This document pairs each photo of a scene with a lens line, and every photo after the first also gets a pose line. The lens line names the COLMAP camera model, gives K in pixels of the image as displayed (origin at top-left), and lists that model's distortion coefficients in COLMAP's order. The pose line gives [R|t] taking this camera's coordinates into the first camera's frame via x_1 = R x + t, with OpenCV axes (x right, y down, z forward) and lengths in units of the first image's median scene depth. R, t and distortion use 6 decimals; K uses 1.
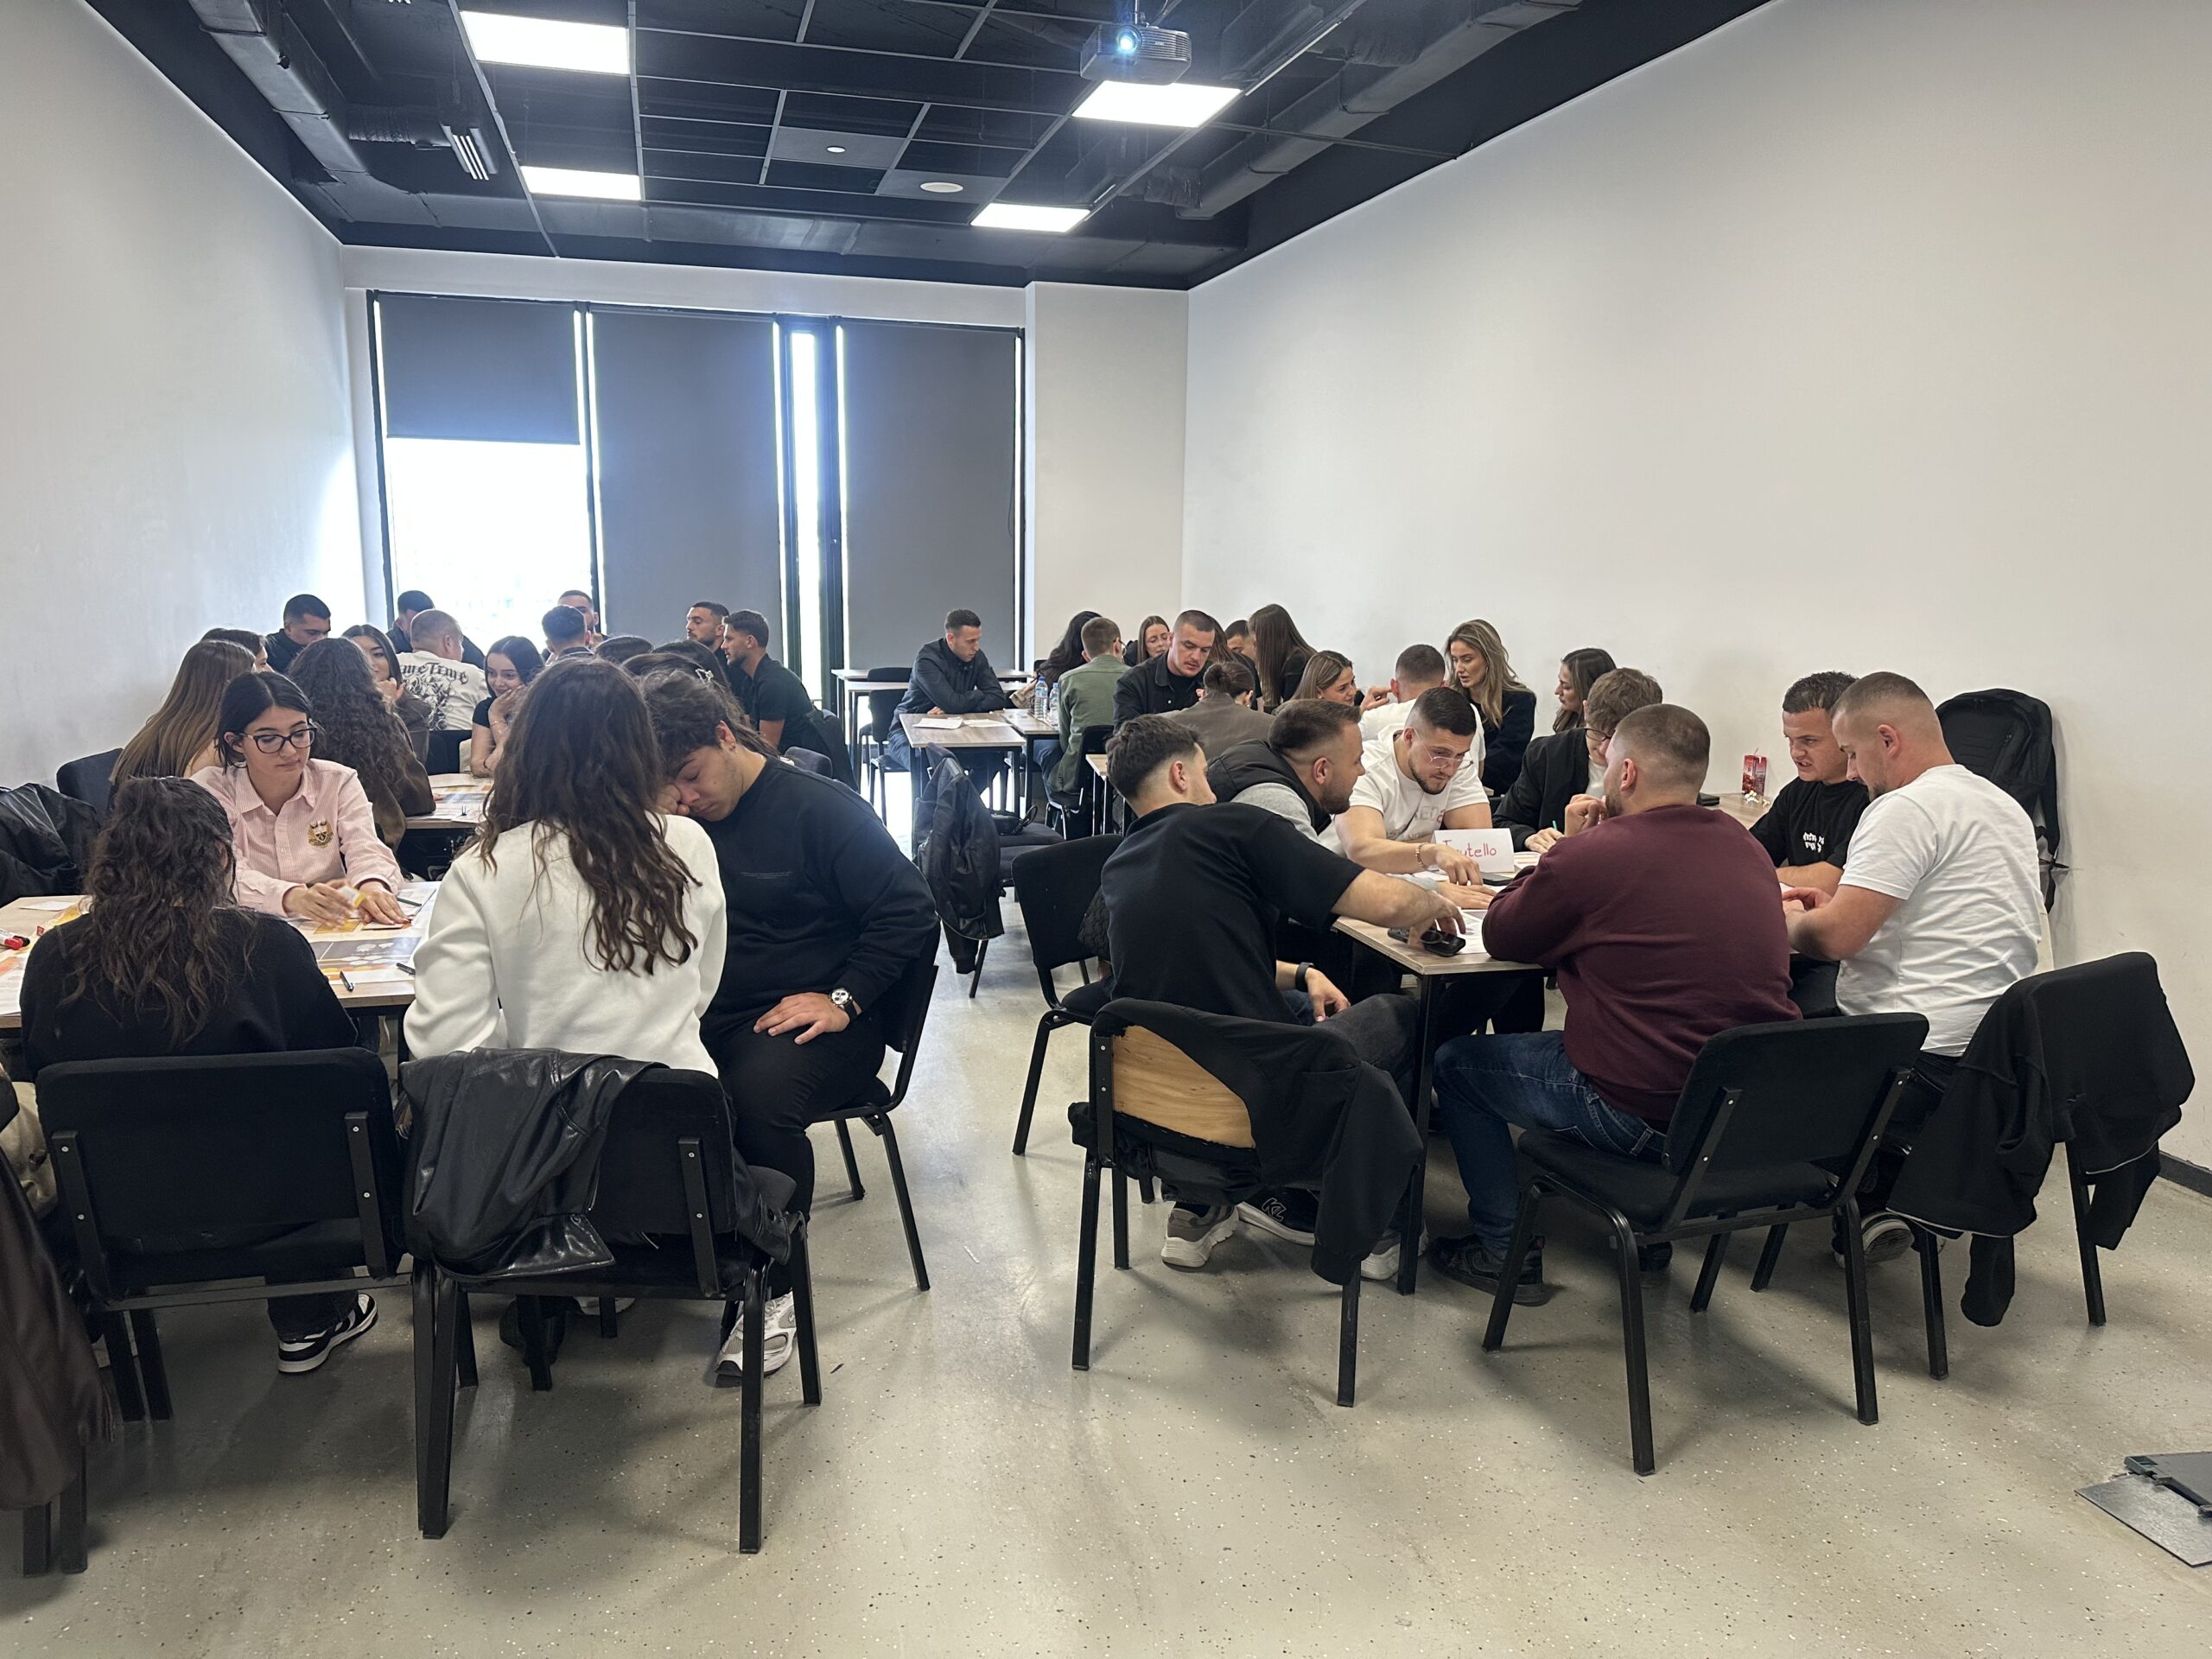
lens RADIAL K [[1580.3, 0, 1102.6], [0, 1580.3, 806.1], [0, 0, 1]] dist [0.013930, -0.027640]
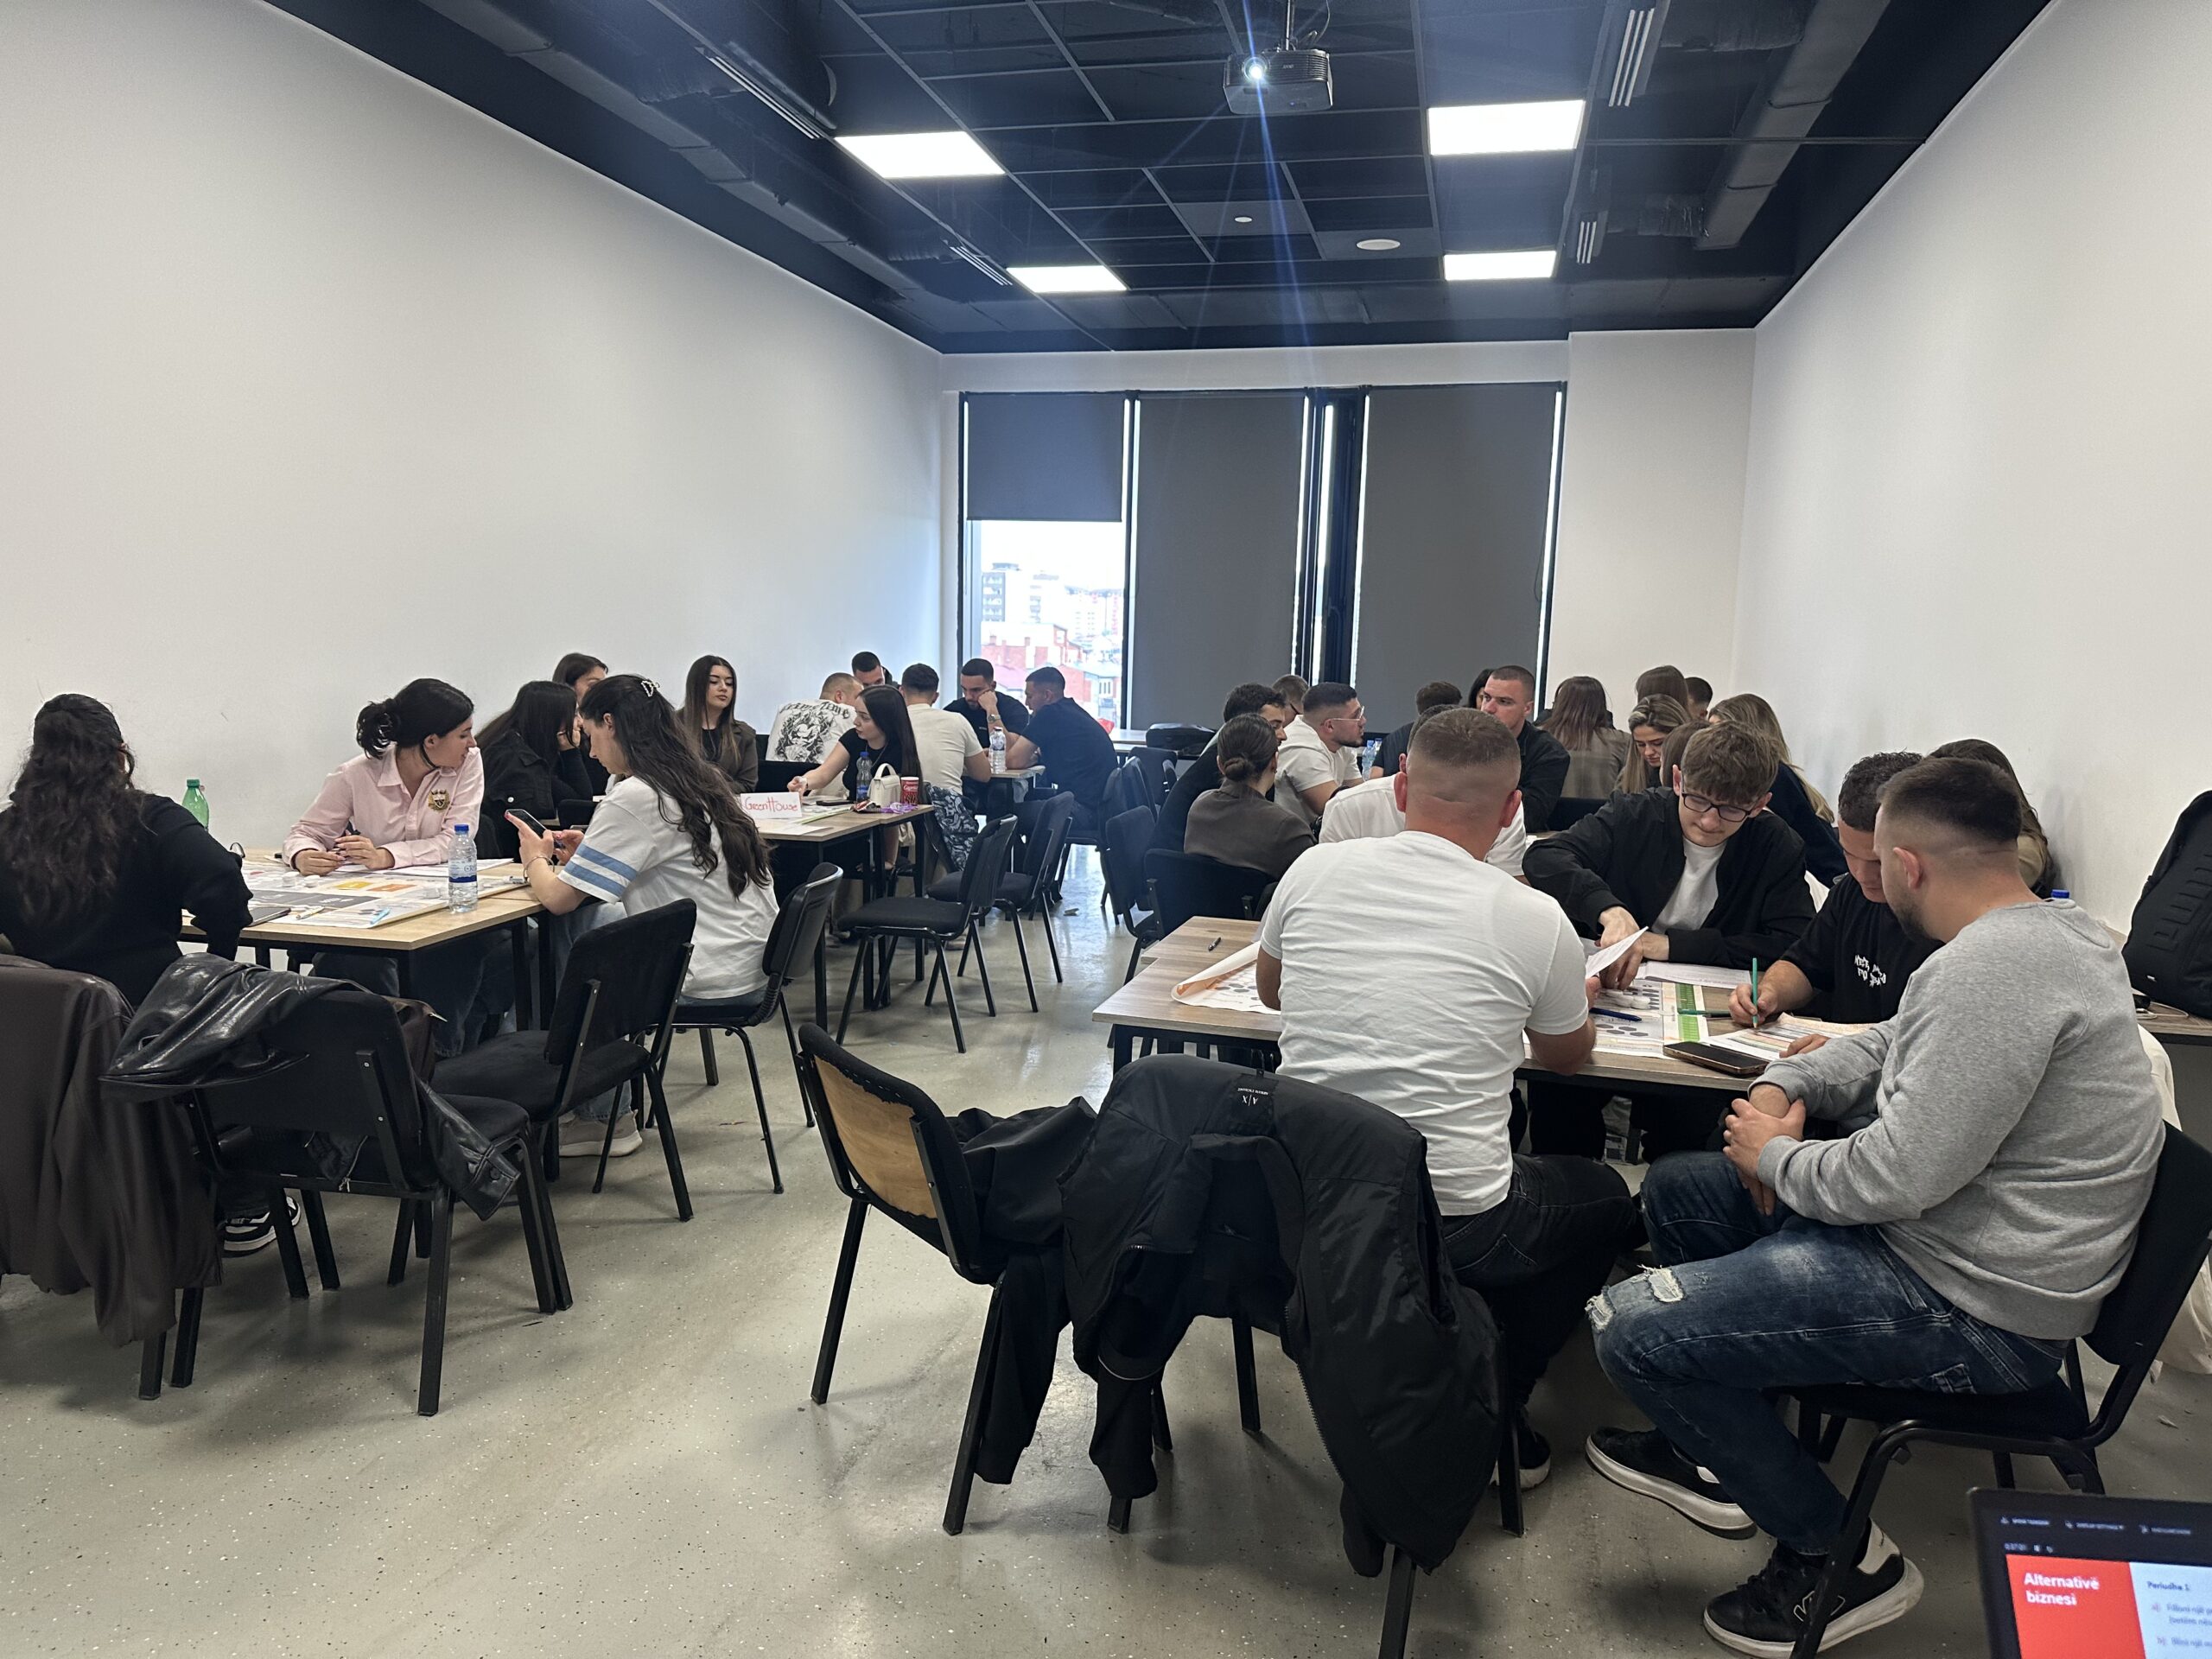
lens RADIAL K [[1580.3, 0, 1097.0], [0, 1580.3, 843.3], [0, 0, 1]] dist [0.013930, -0.027640]
pose [[0.873761, 0.063045, -0.482251, 0.198752], [-0.077088, 0.996981, -0.009336, 0.000457], [0.480207, 0.045333, 0.875983, 0.062684]]
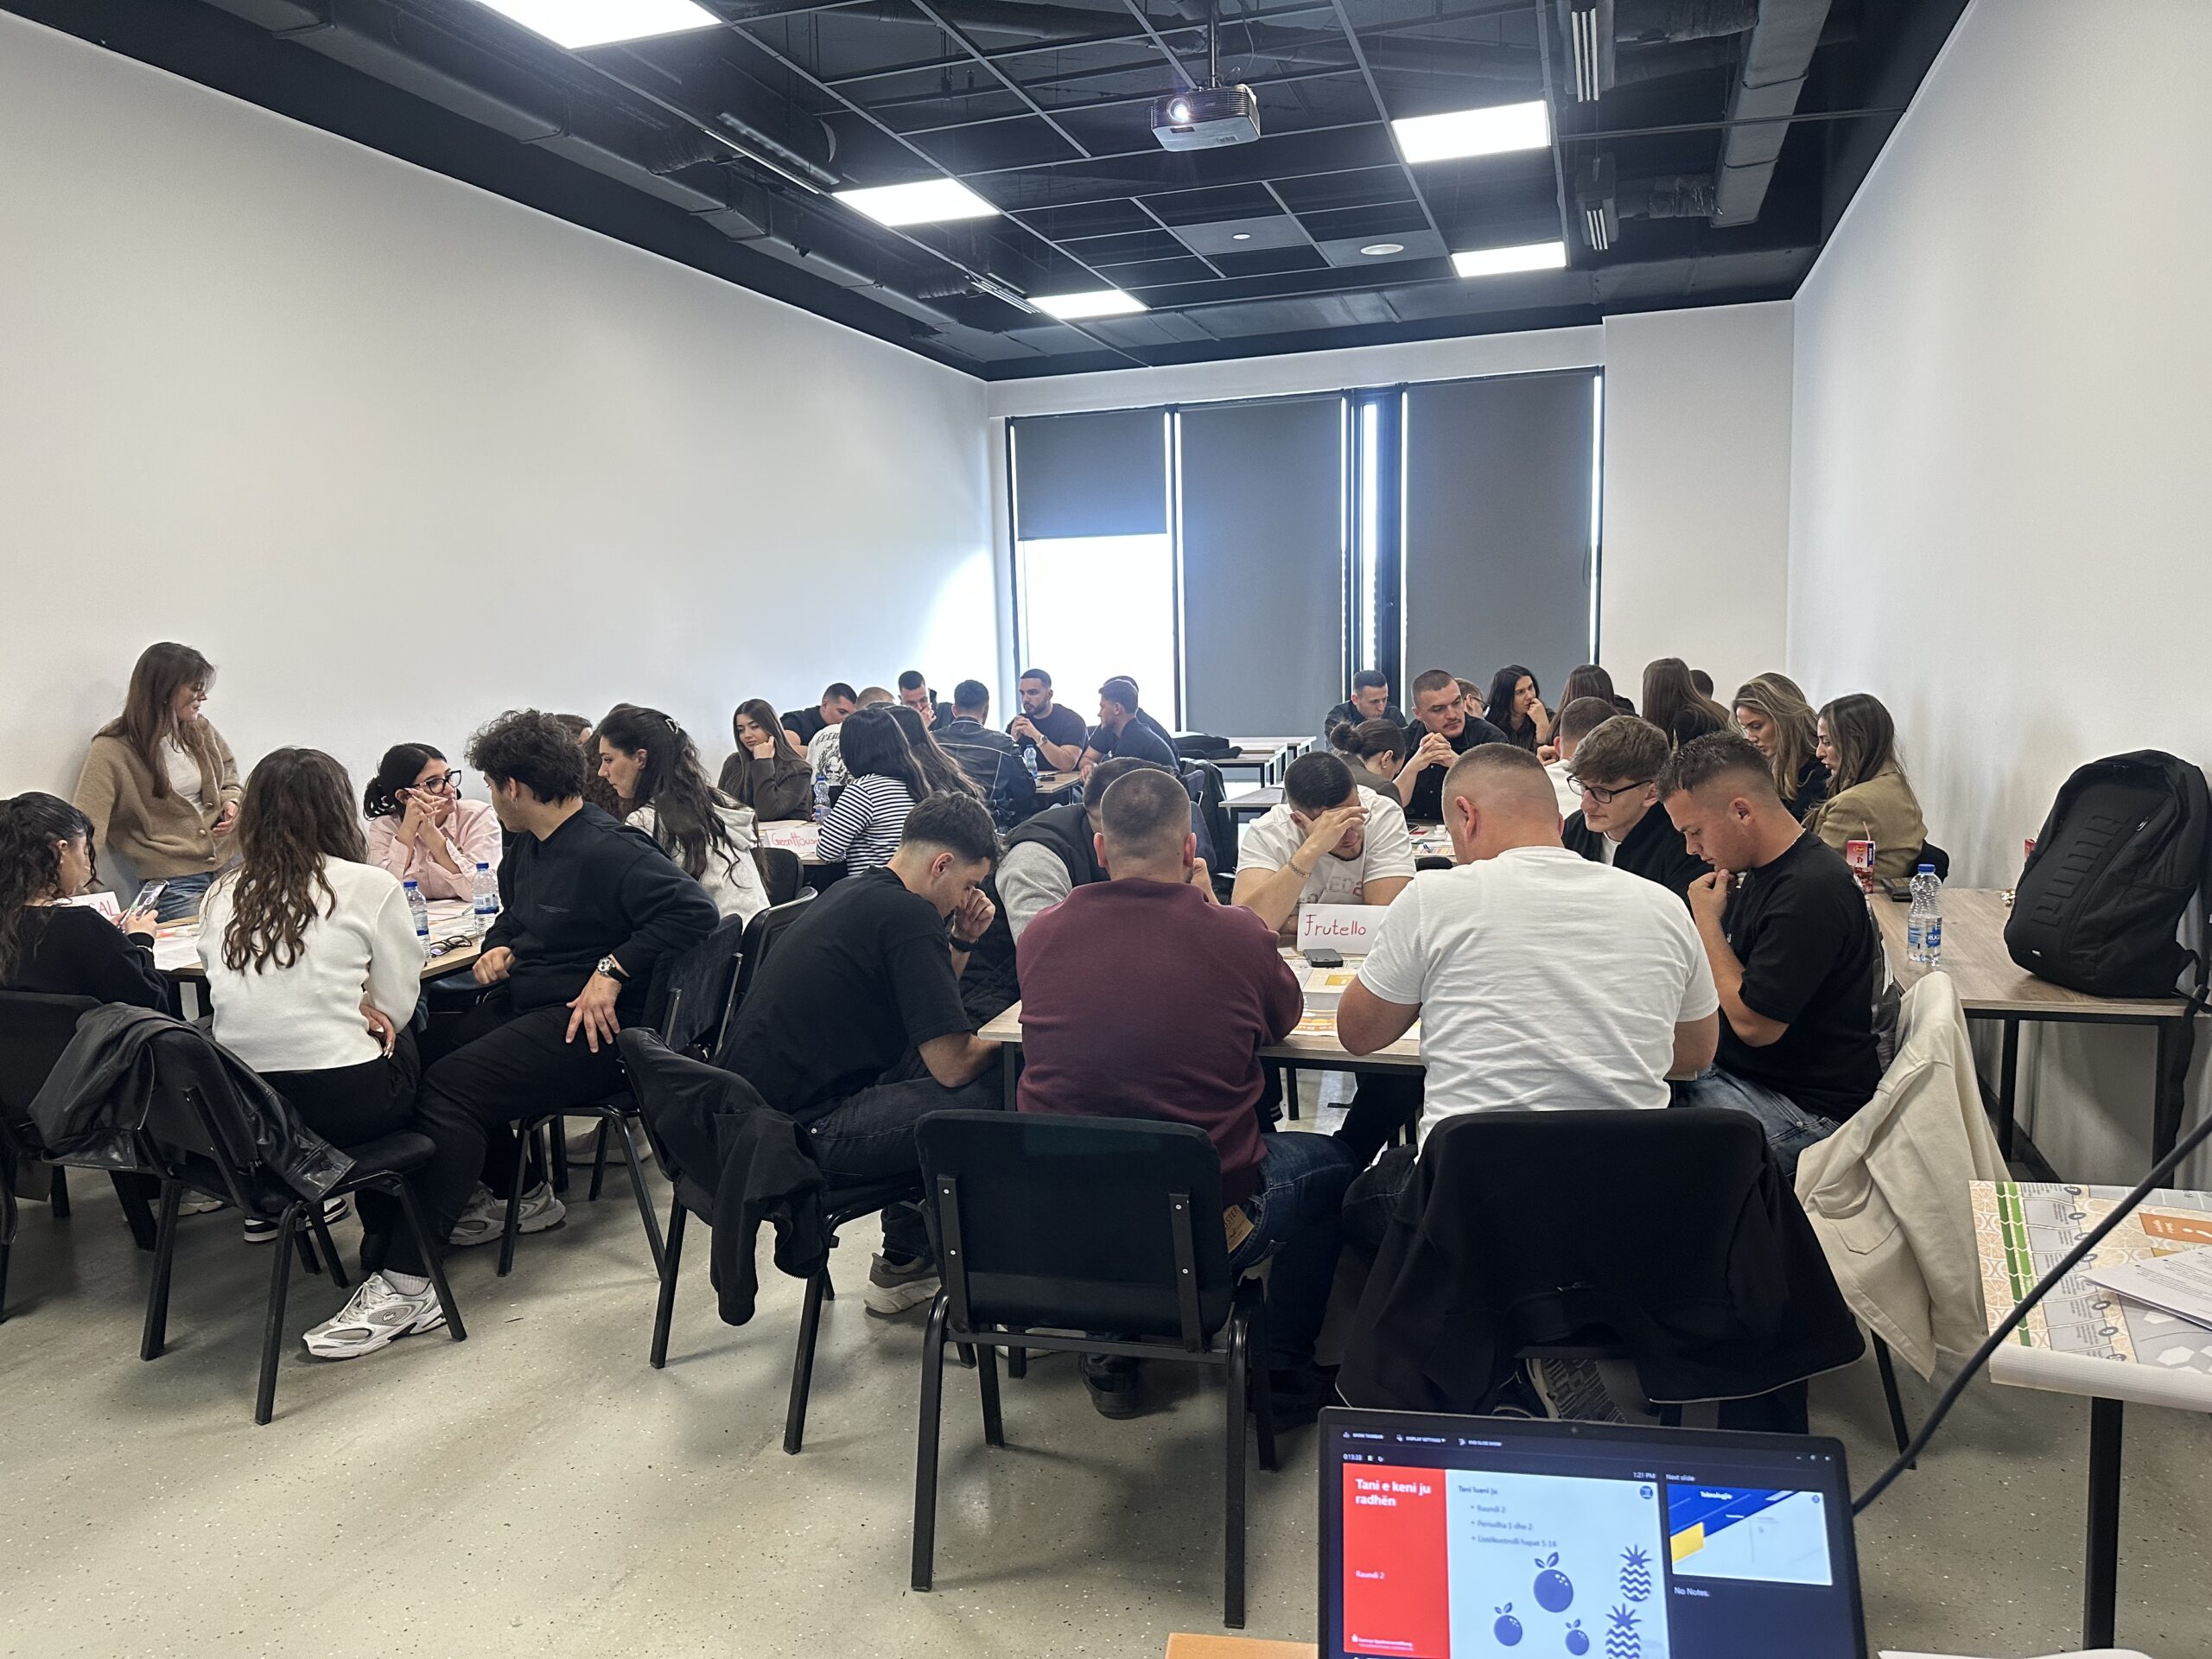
lens RADIAL K [[1580.3, 0, 1070.1], [0, 1580.3, 831.9], [0, 0, 1]] dist [0.013930, -0.027640]
pose [[0.825550, 0.022168, -0.563893, 0.249828], [-0.036501, 0.999233, -0.014155, -0.004410], [0.563147, 0.032268, 0.825726, 0.069129]]
